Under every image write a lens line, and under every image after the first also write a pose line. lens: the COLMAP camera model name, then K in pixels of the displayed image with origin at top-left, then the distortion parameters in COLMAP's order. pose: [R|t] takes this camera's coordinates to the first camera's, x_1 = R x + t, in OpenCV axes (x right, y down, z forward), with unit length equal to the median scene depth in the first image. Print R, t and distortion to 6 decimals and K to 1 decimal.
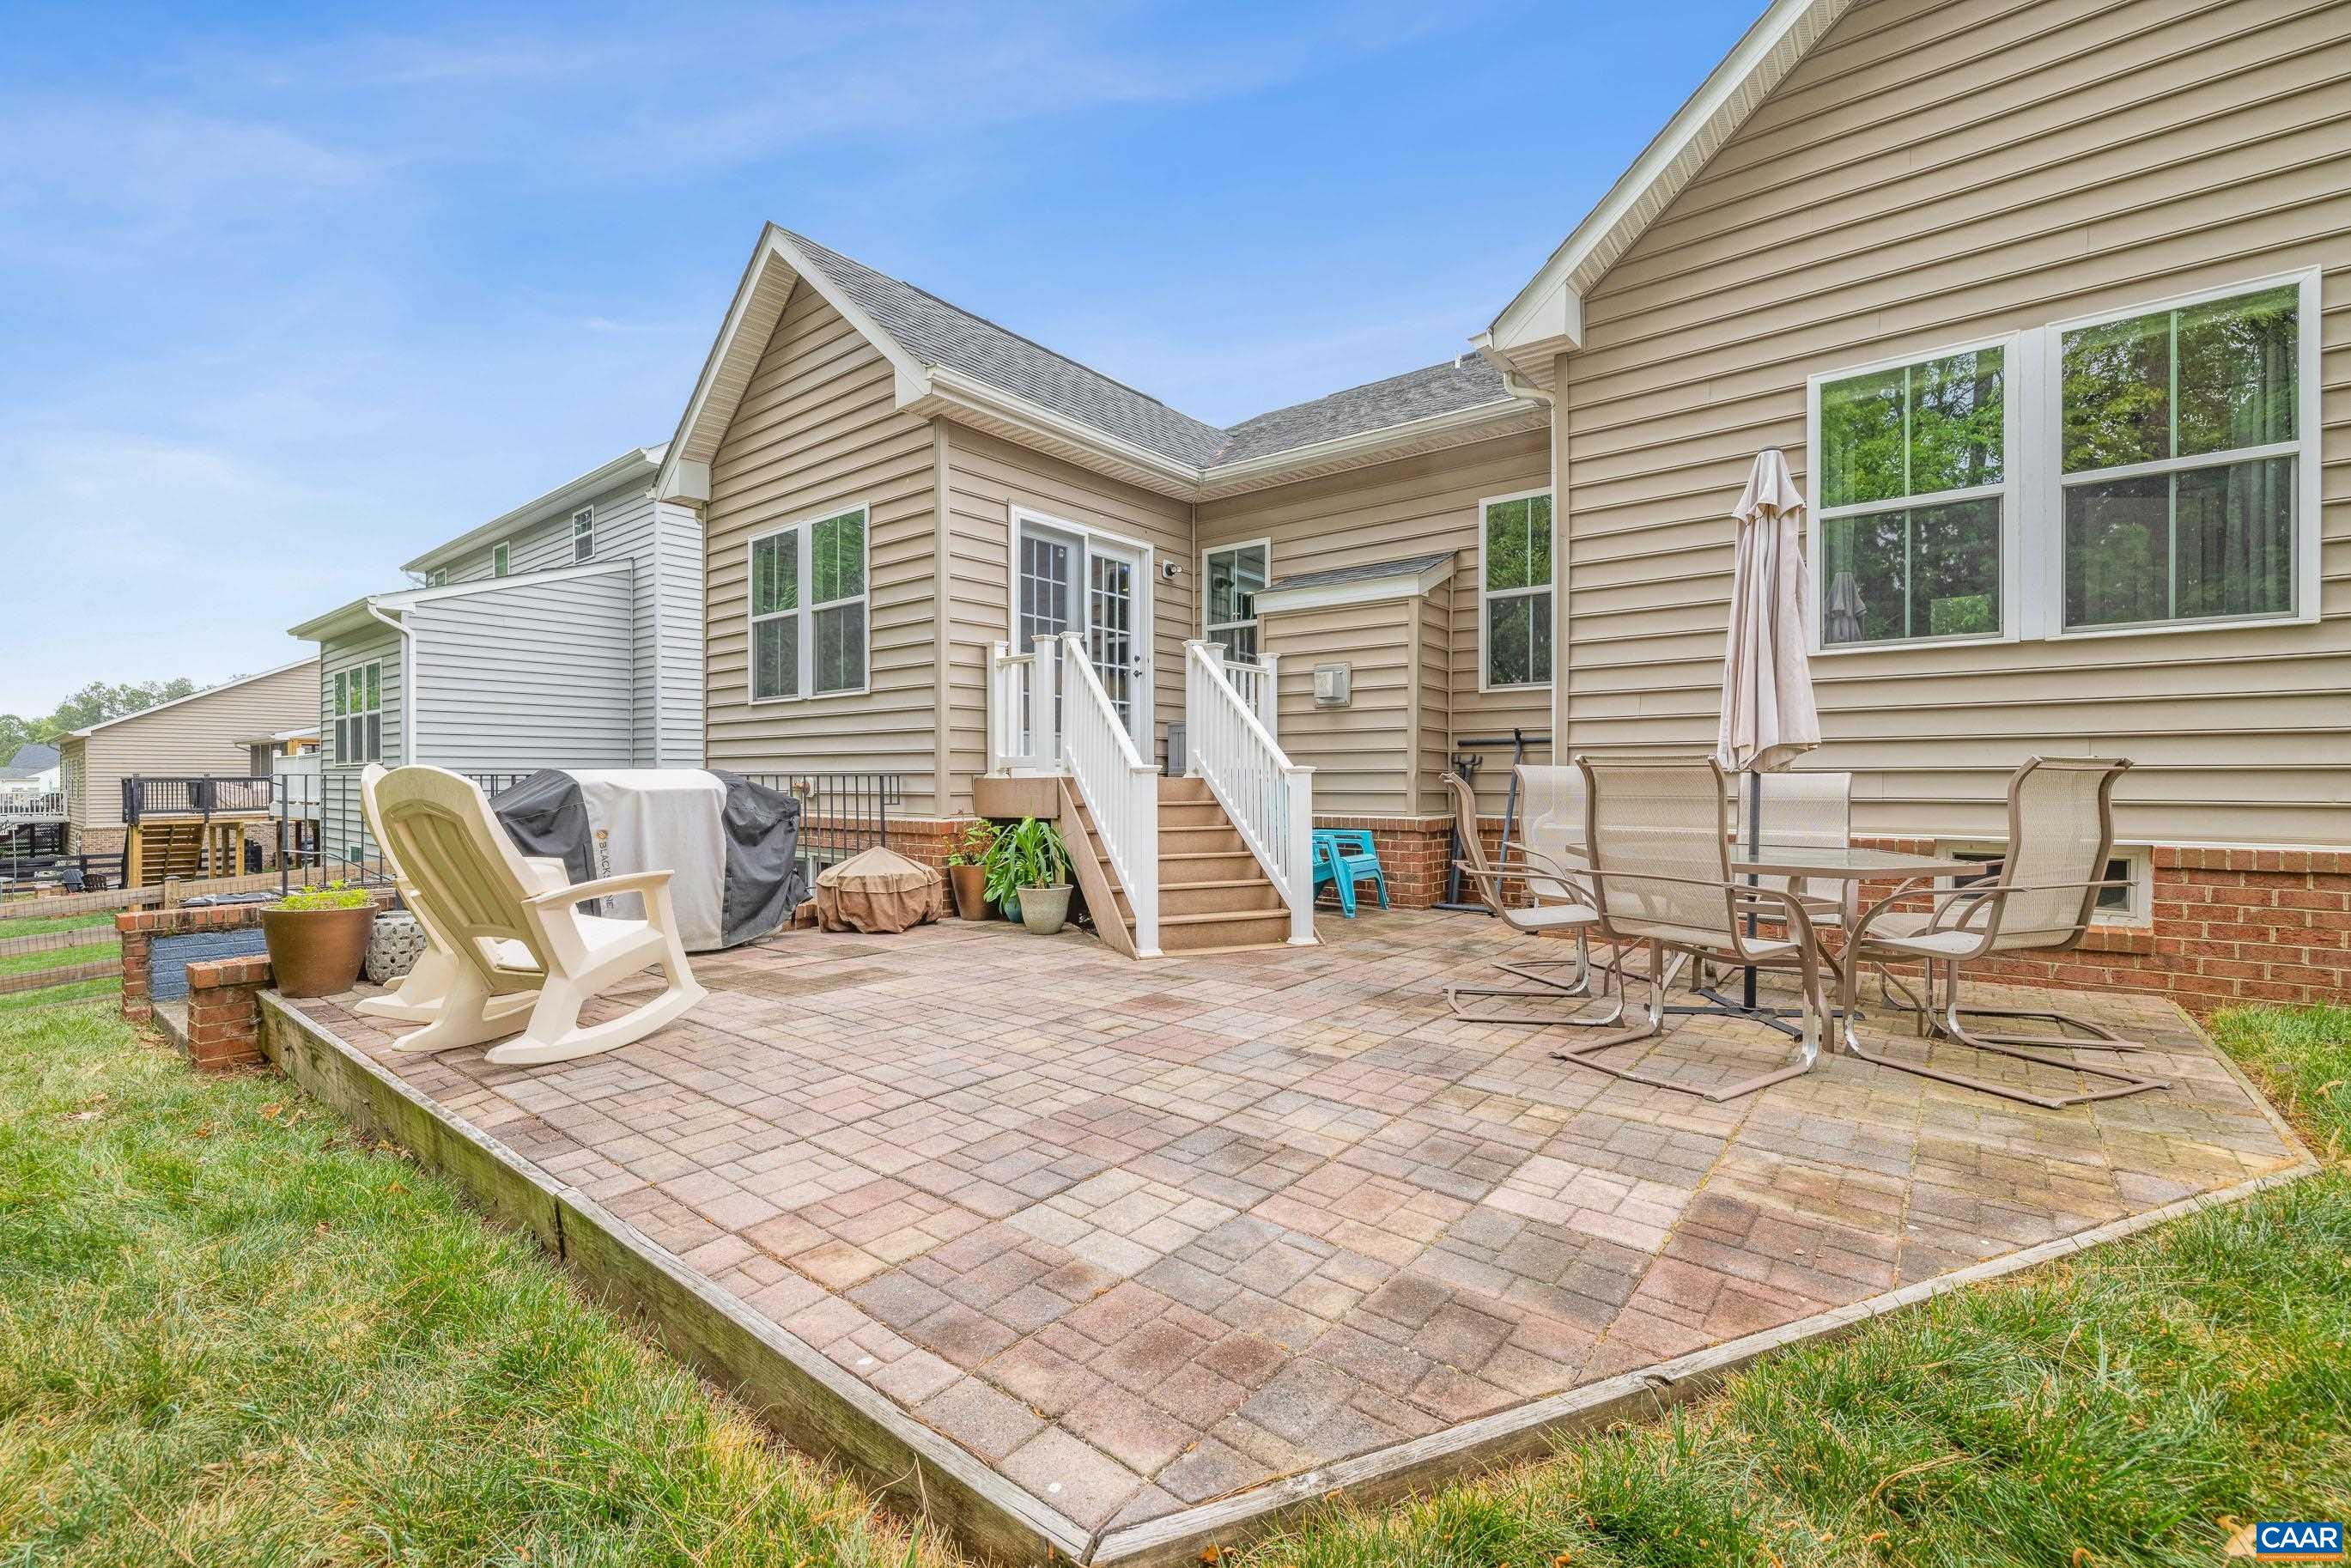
lens RADIAL K [[995.9, 0, 1175.5], [0, 995.9, 784.0], [0, 0, 1]] dist [0.003805, 0.000450]
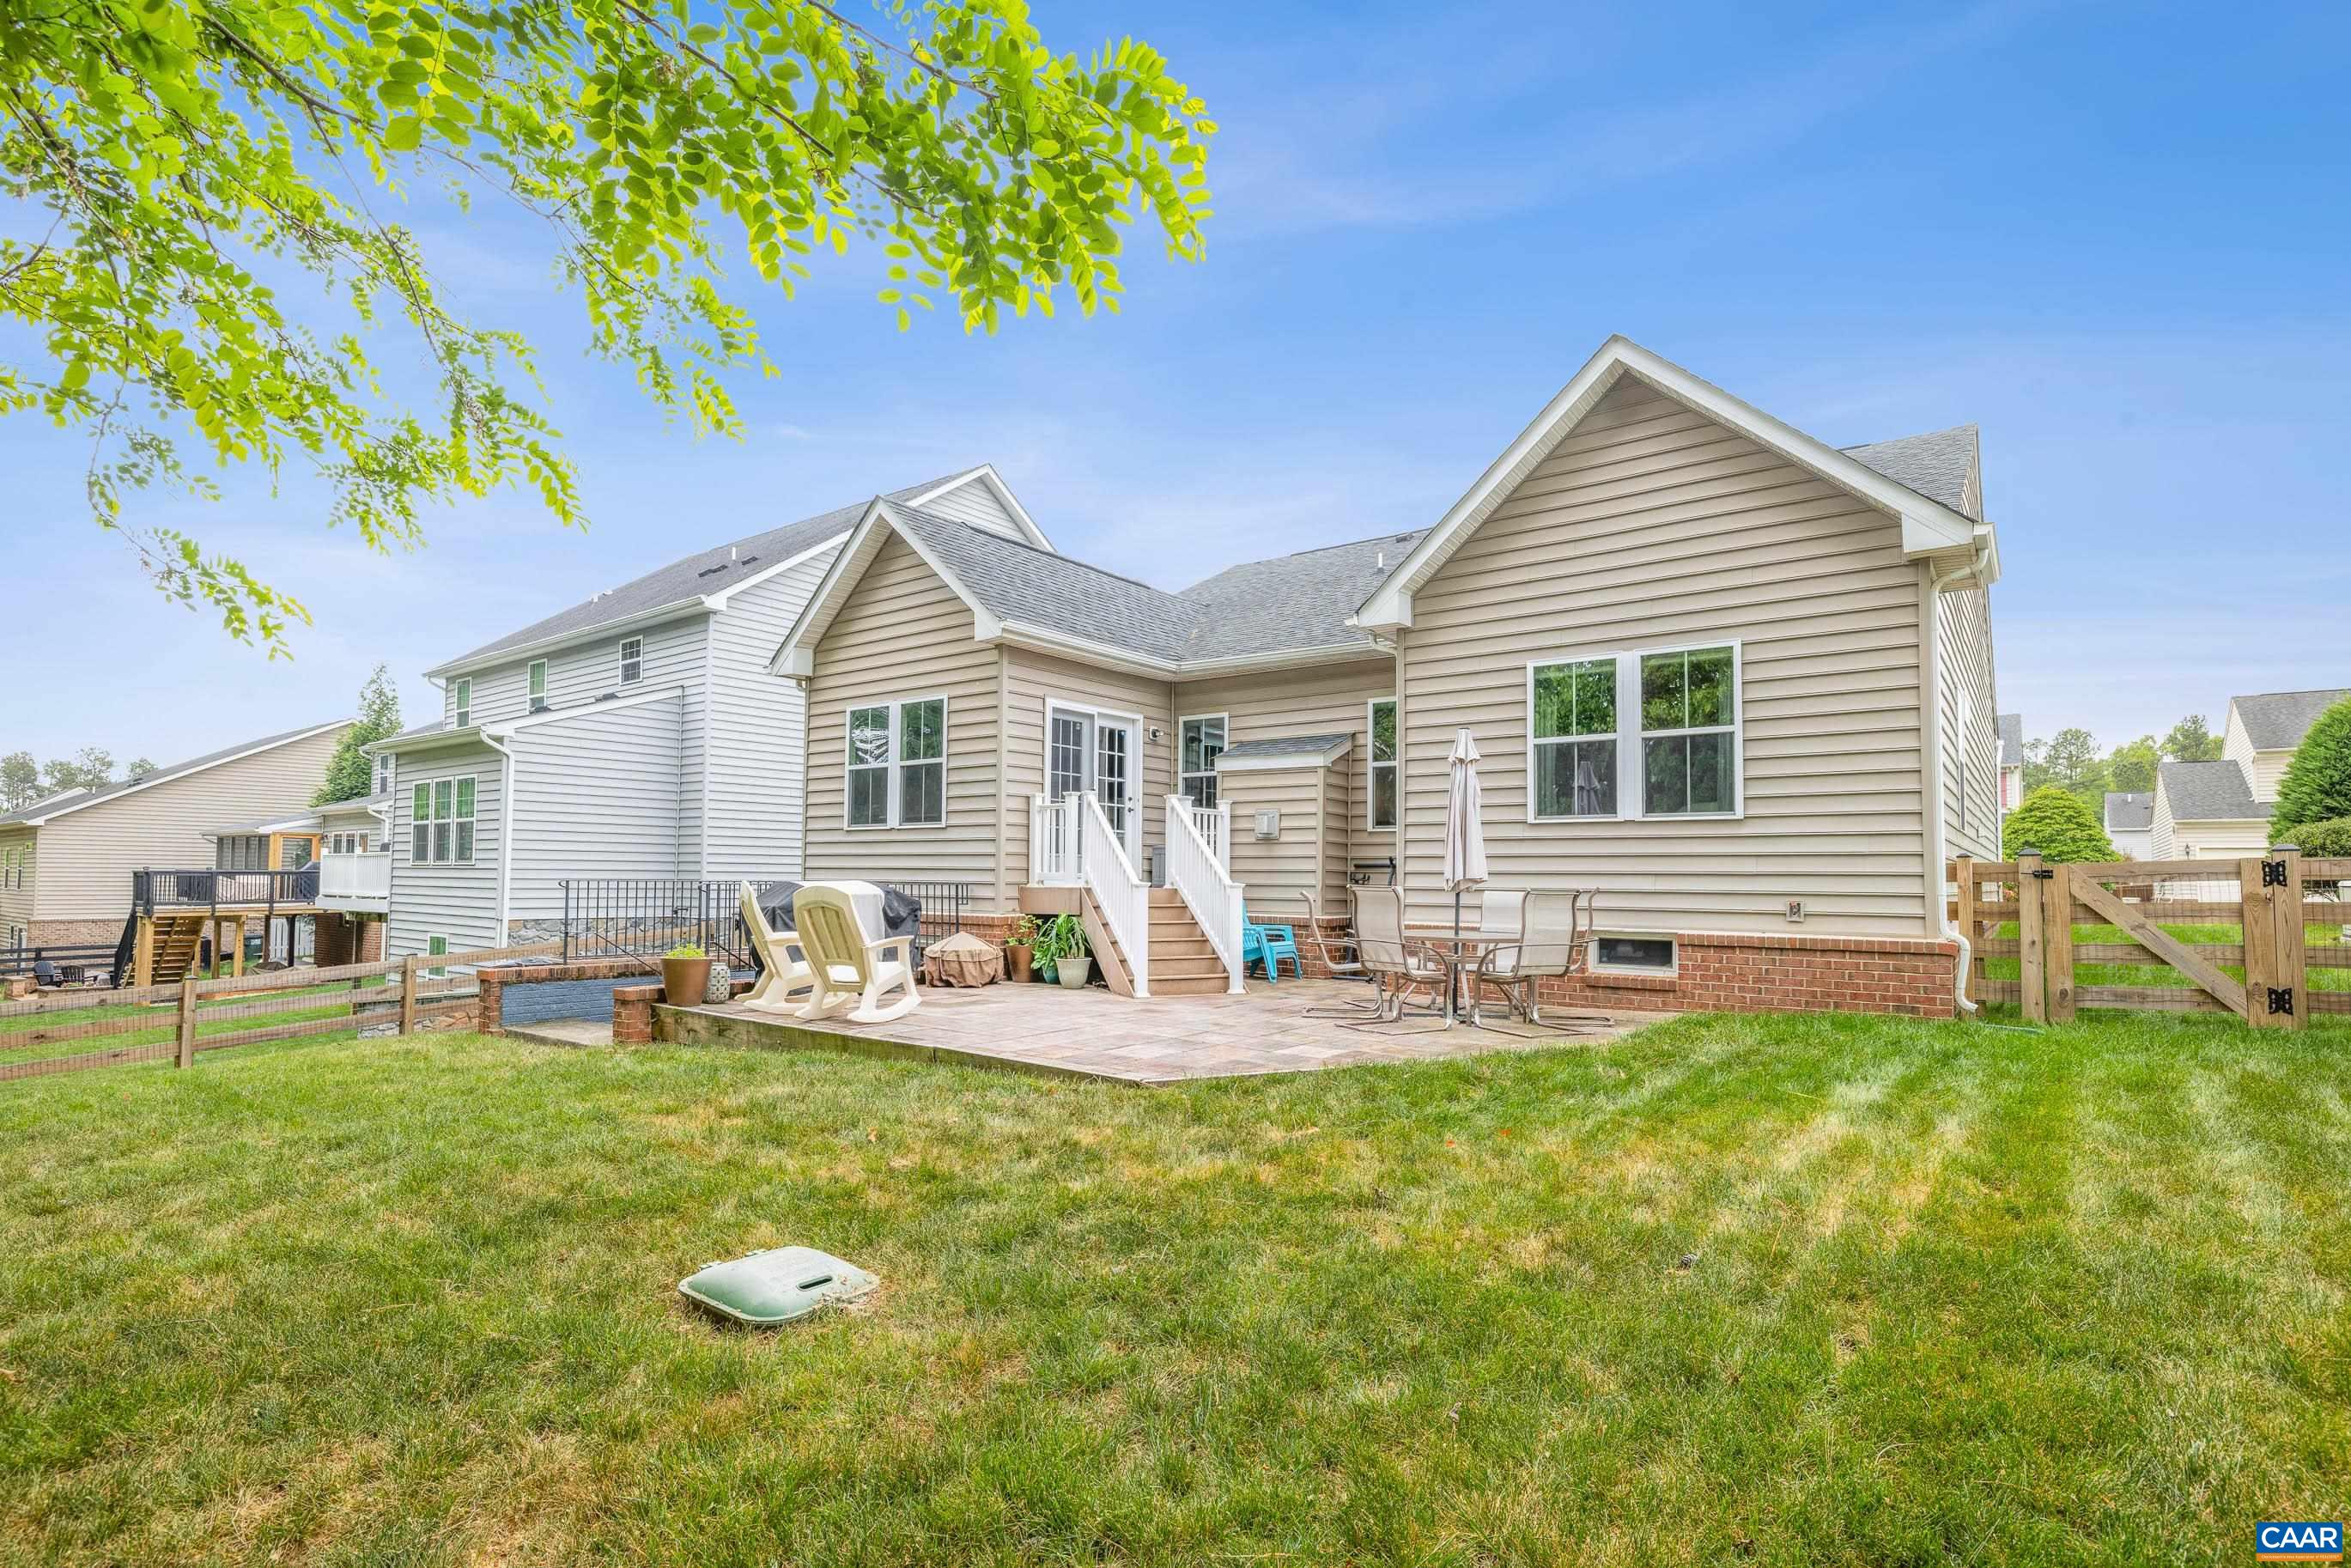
lens RADIAL K [[1133.7, 0, 1176.5], [0, 1133.7, 837.9], [0, 0, 1]] dist [-0.003997, -0.000305]
pose [[0.999737, 0.010680, 0.020302, -0.007770], [-0.009860, 0.999148, -0.040064, -0.013560], [-0.020713, 0.039854, 0.998991, -0.681543]]
